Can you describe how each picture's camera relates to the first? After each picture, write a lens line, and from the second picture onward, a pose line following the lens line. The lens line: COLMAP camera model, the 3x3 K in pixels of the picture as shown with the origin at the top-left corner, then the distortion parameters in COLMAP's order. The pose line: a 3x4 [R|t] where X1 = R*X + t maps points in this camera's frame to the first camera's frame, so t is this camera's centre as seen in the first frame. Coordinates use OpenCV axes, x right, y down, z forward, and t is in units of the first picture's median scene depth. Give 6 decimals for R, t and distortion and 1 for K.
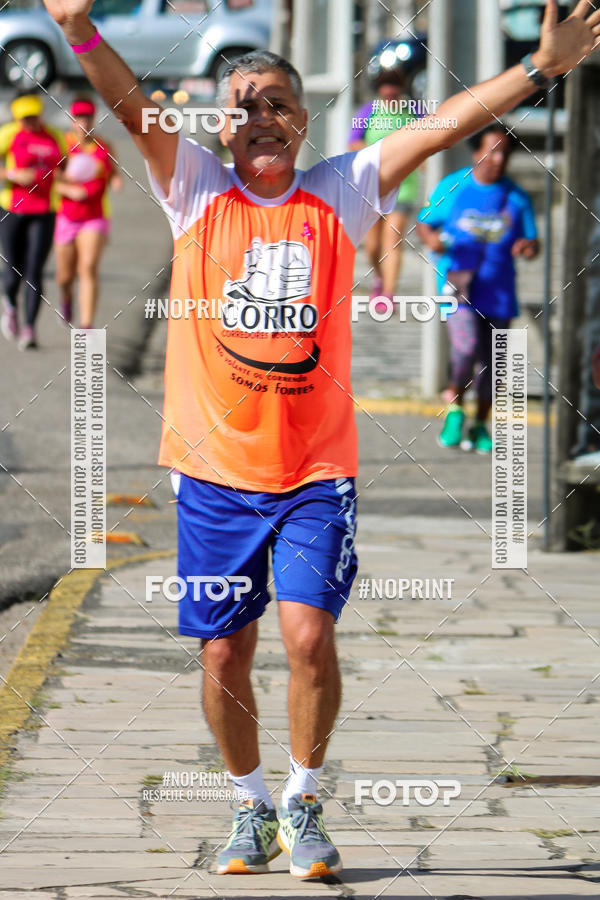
lens RADIAL K [[4938.6, 0, 300.0], [0, 4938.6, 450.0], [0, 0, 1]] dist [0.158093, 4.773734]
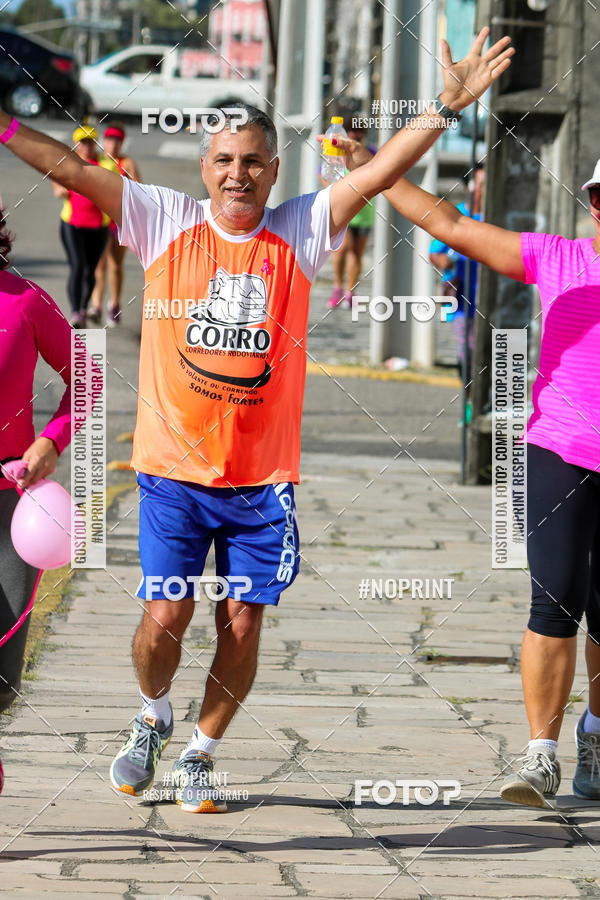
lens RADIAL K [[4938.6, 0, 300.0], [0, 4938.6, 450.0], [0, 0, 1]] dist [0.158093, 4.773734]
pose [[0.999551, 0.026217, 0.014510, -0.011935], [-0.026027, 0.999576, -0.013085, 0.029422], [-0.014847, 0.012701, 0.999809, -0.299154]]
